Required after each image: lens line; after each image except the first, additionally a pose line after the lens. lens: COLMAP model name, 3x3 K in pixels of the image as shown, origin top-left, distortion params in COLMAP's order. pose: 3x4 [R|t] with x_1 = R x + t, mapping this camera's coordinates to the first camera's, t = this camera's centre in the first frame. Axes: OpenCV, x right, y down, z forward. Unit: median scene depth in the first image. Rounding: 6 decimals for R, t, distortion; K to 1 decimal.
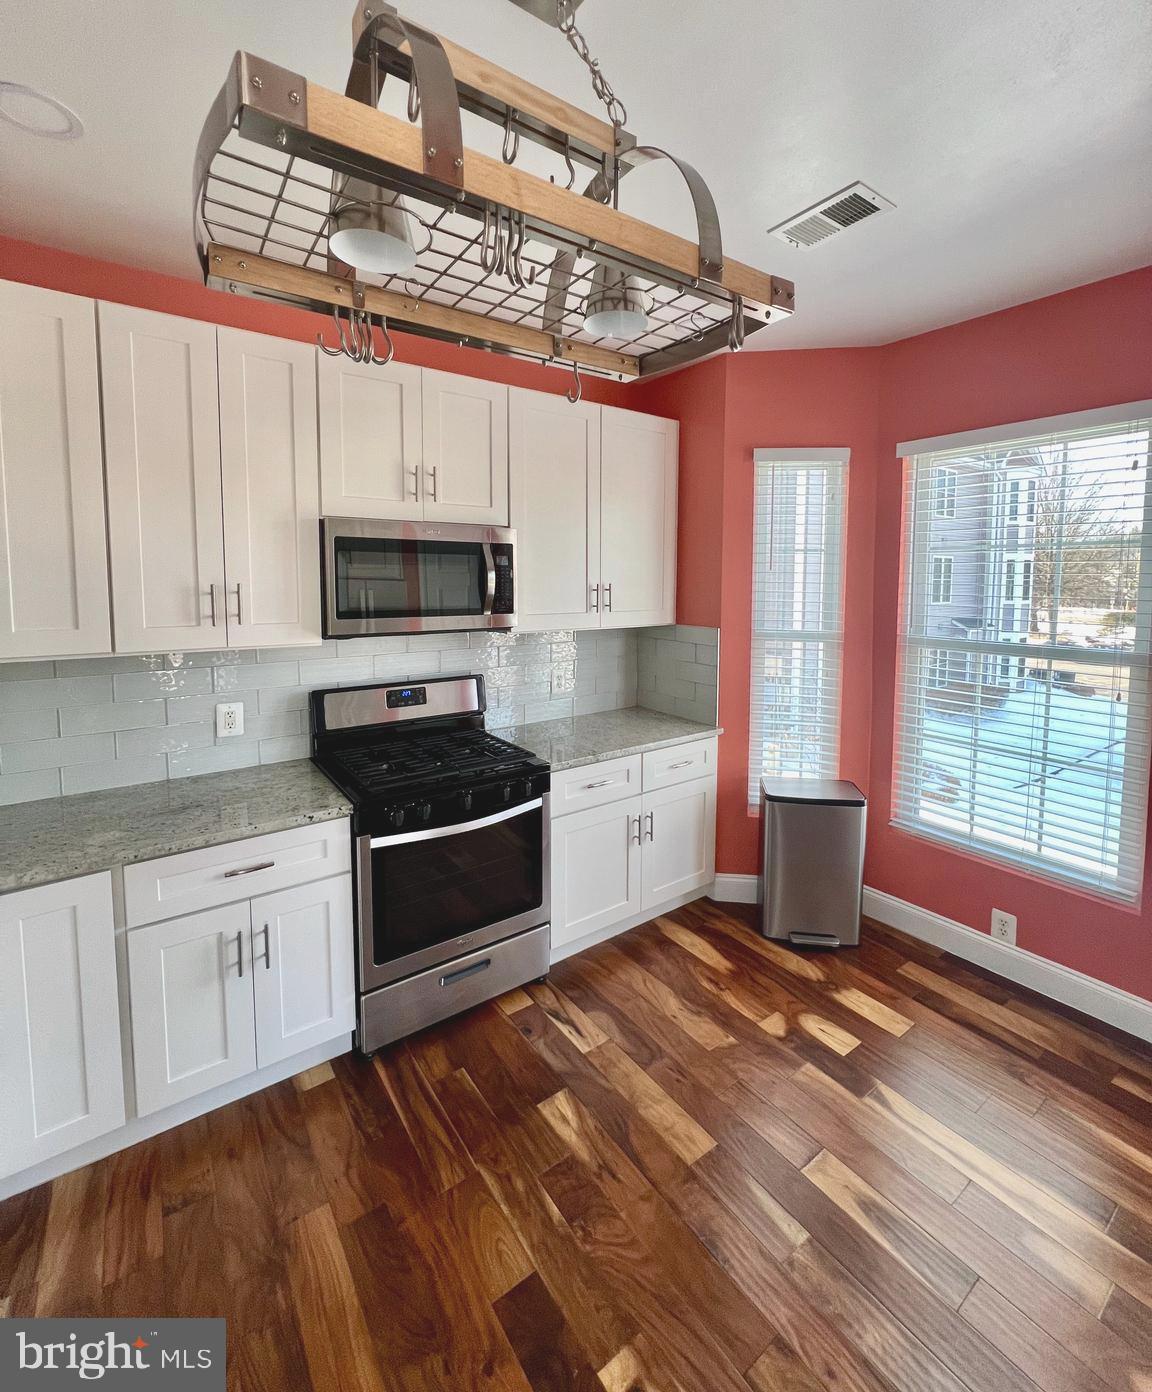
lens RADIAL K [[618.8, 0, 583.4], [0, 618.8, 624.2], [0, 0, 1]] dist [-0.002651, 0.000222]
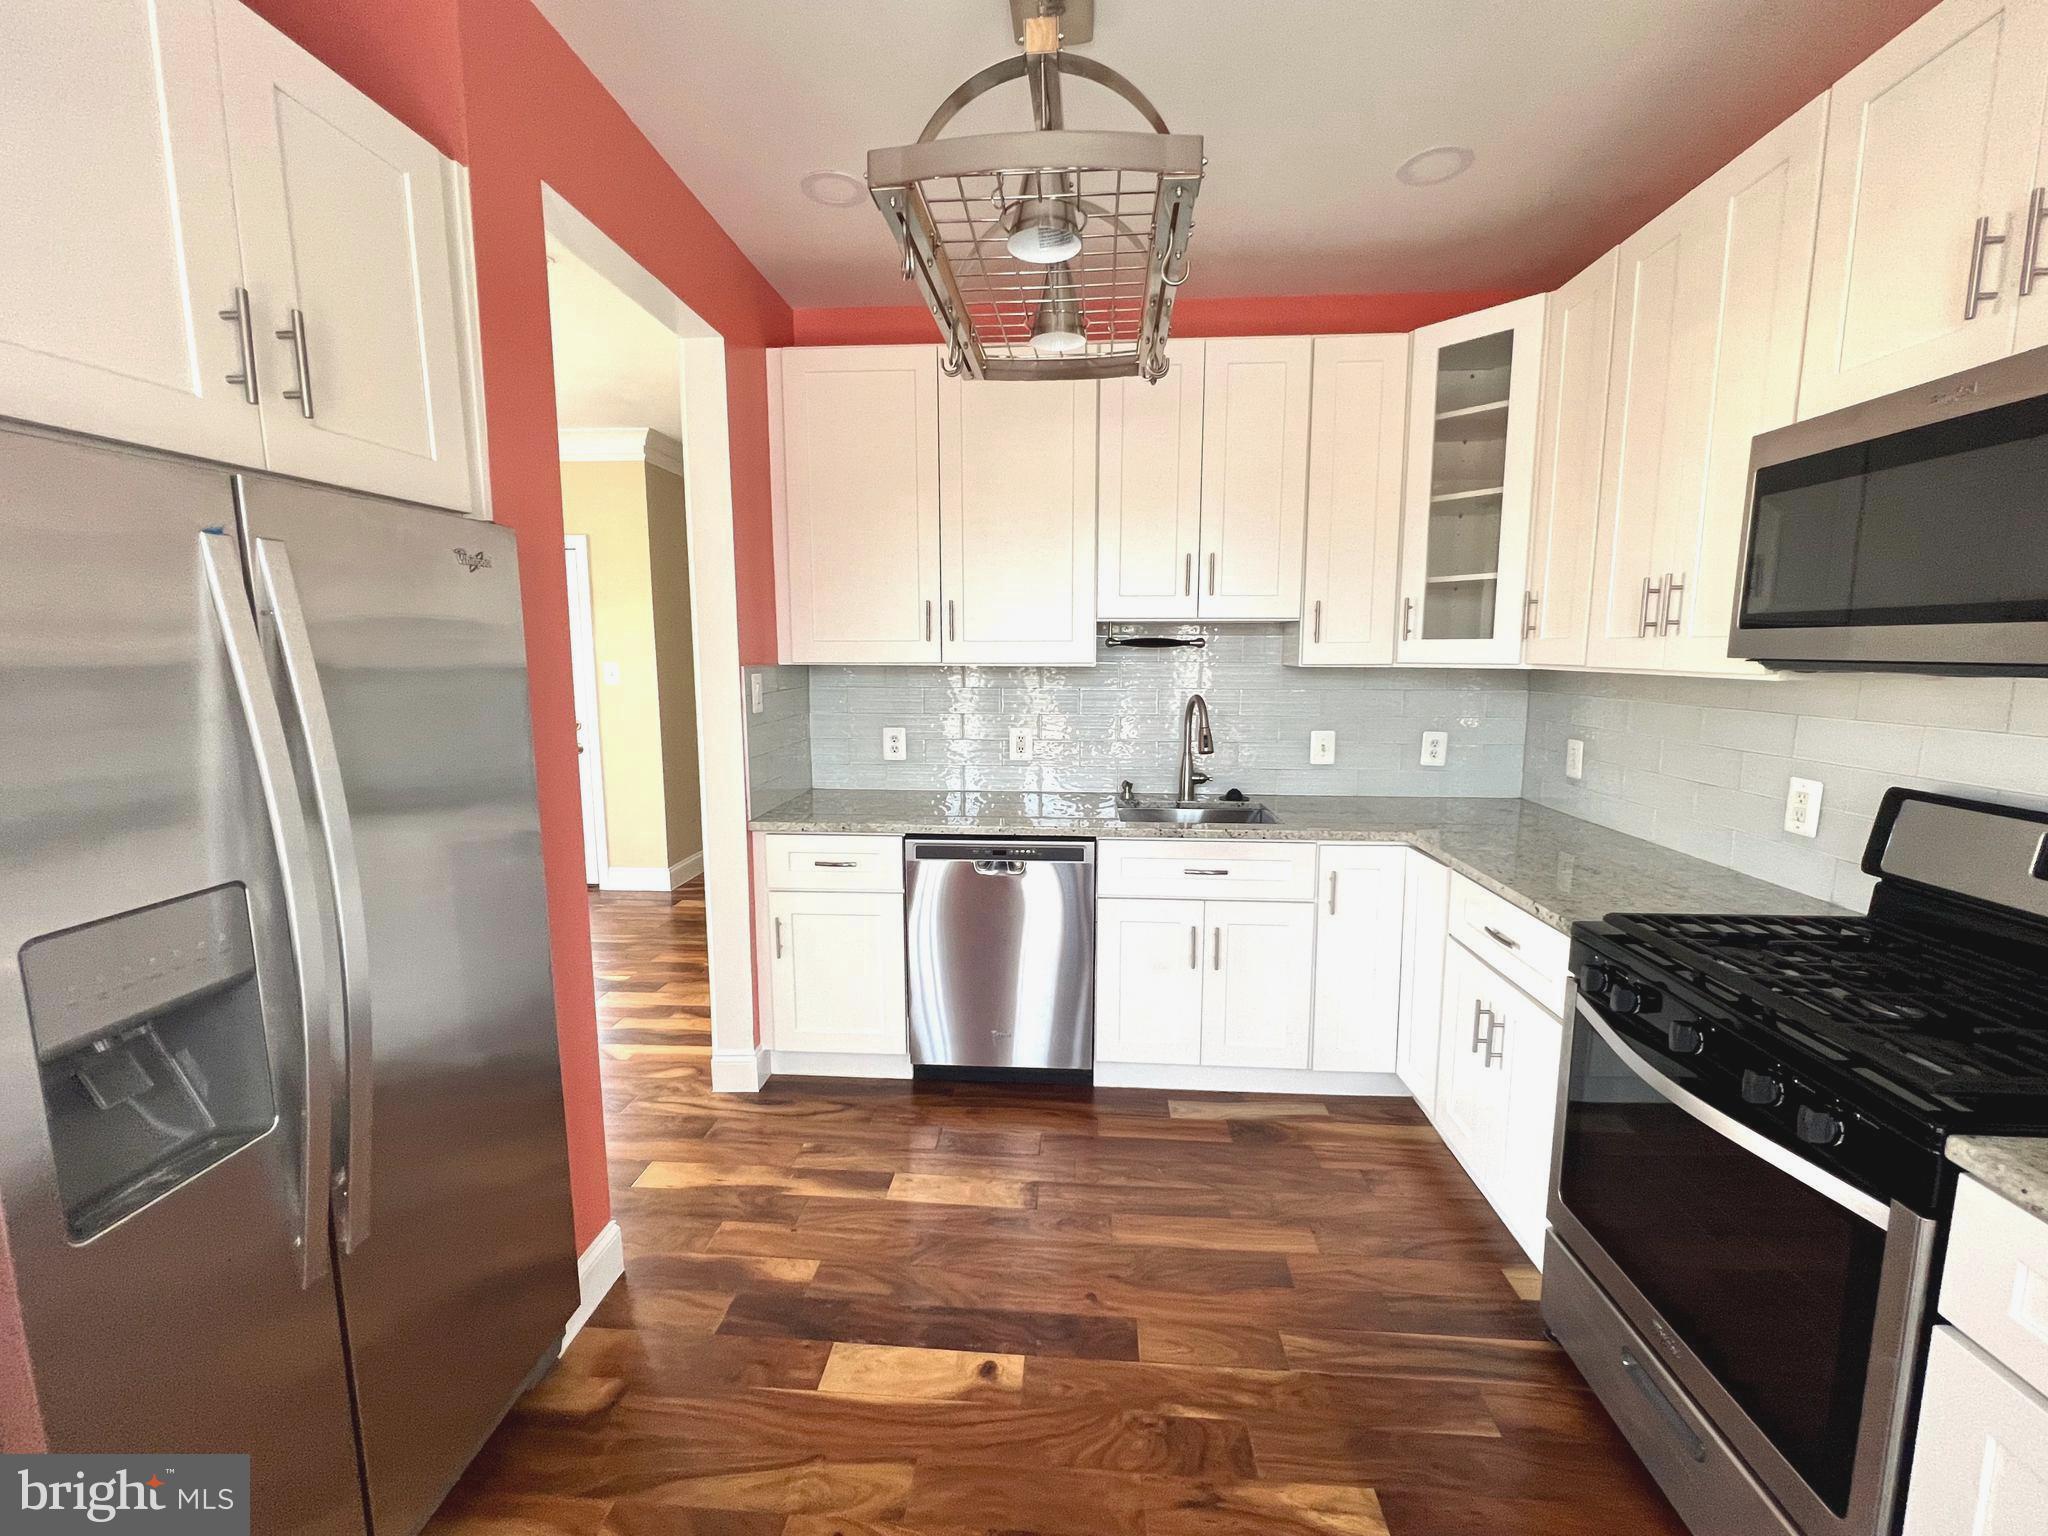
lens RADIAL K [[841.6, 0, 1024.0], [0, 841.6, 768.0], [0, 0, 1]] dist [-0.000018, 0.000075]
pose [[-0.636939, 0.106534, -0.763517, 0.582319], [-0.055942, 0.981407, 0.183604, 0.011727], [0.768881, 0.159658, -0.619137, 1.020241]]
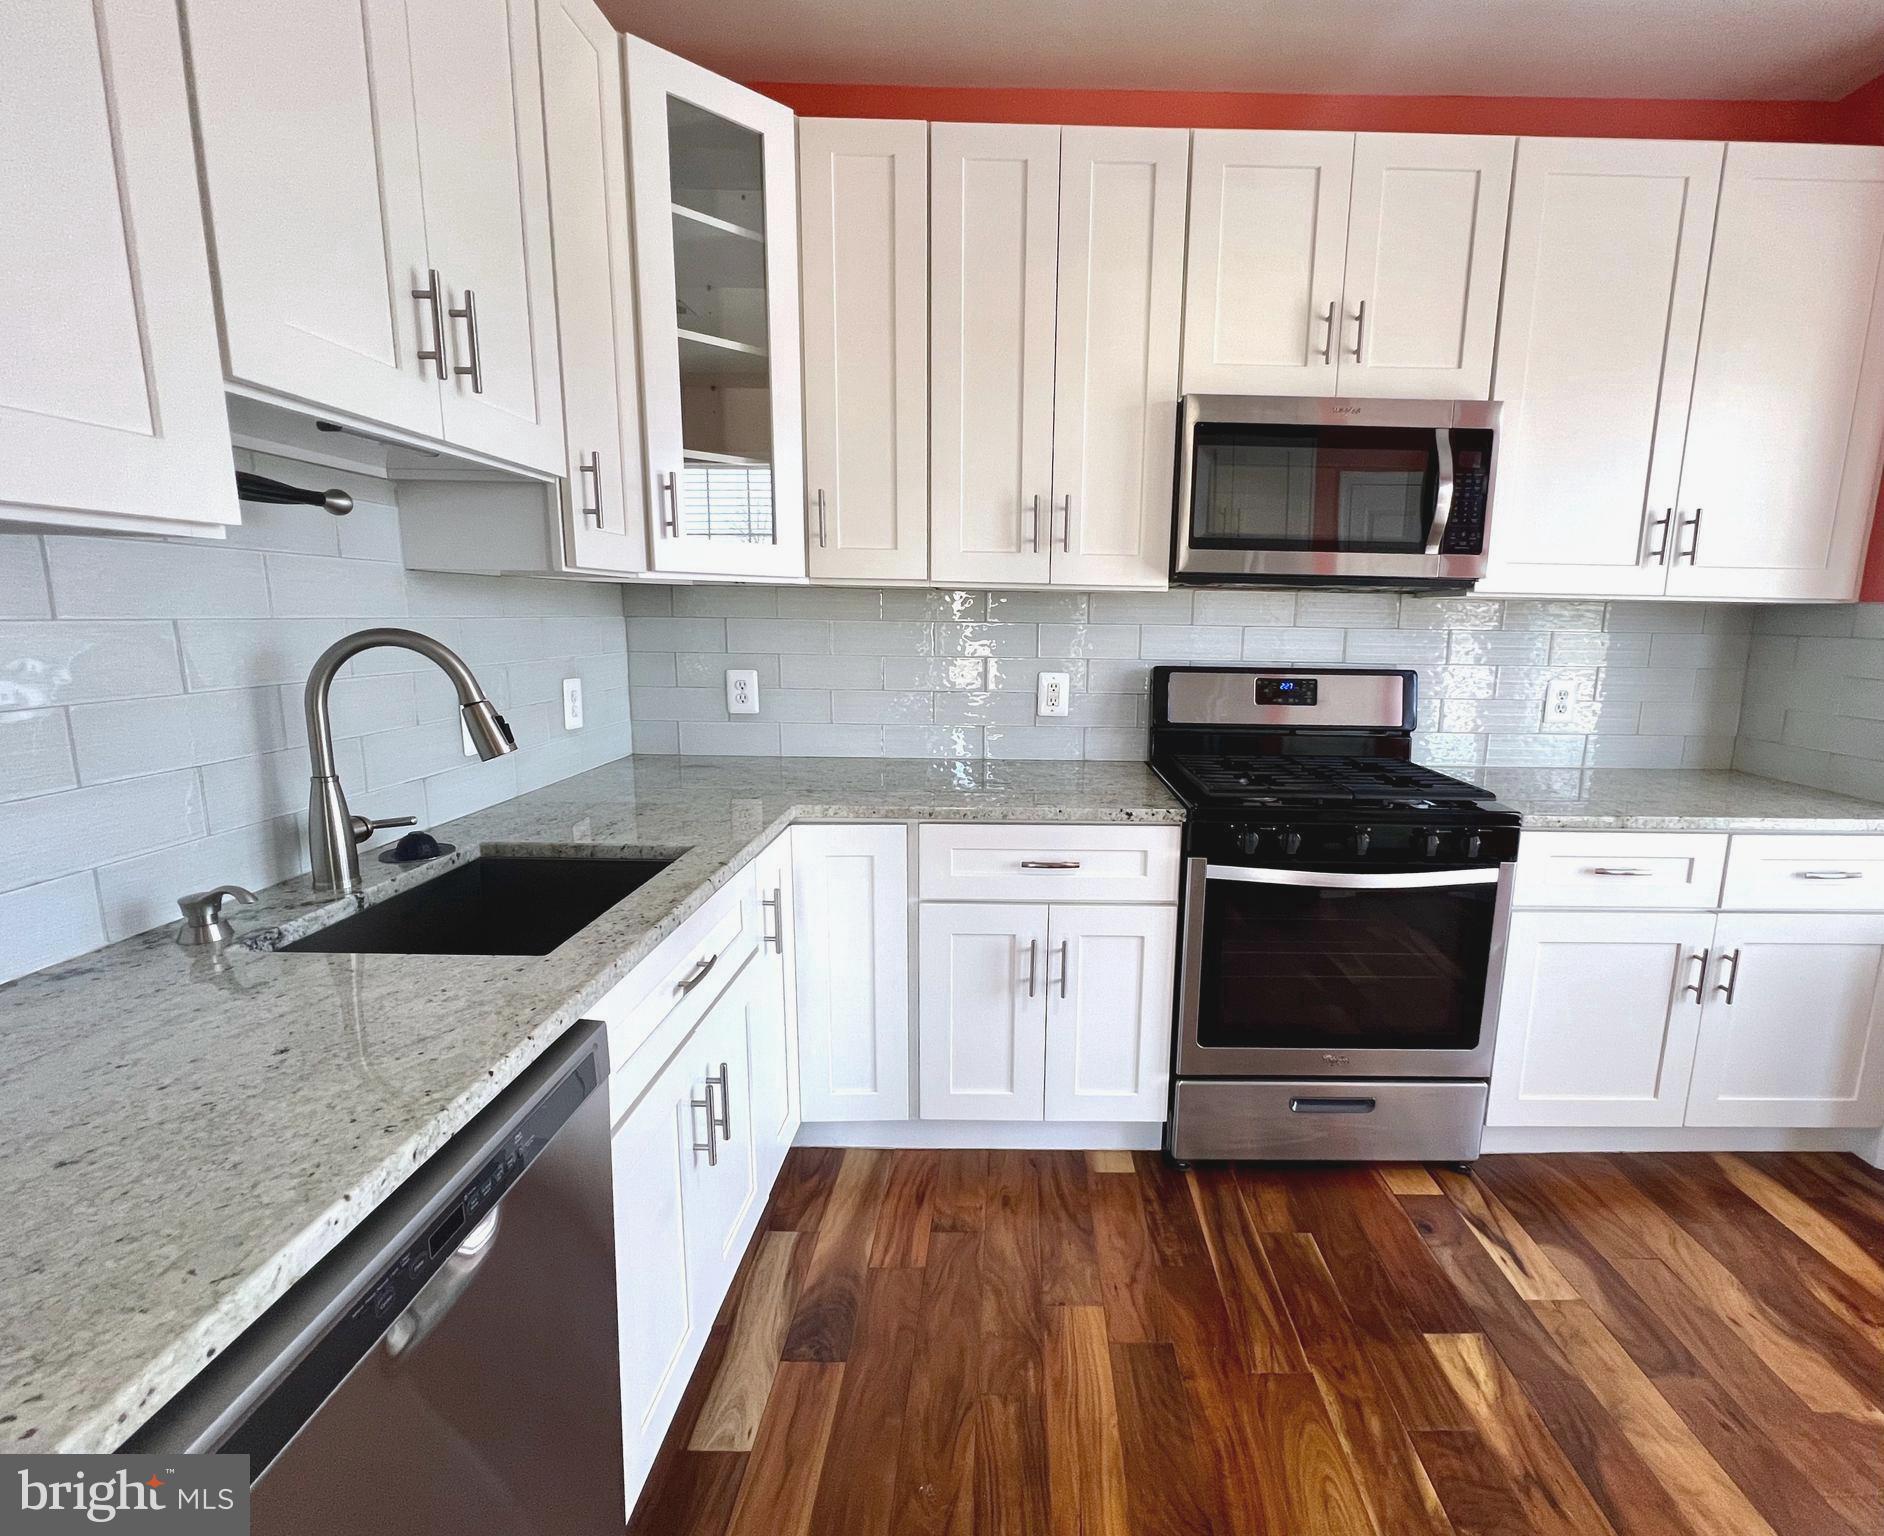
lens RADIAL K [[873.0, 0, 1019.5], [0, 873.0, 761.5], [0, 0, 1]] dist [-0.003898, 0.000688]
pose [[0.815616, 0.109559, -0.568126, 0.022806], [-0.058105, 0.992455, 0.107970, 0.135951], [0.575668, -0.055051, 0.815828, 0.093091]]
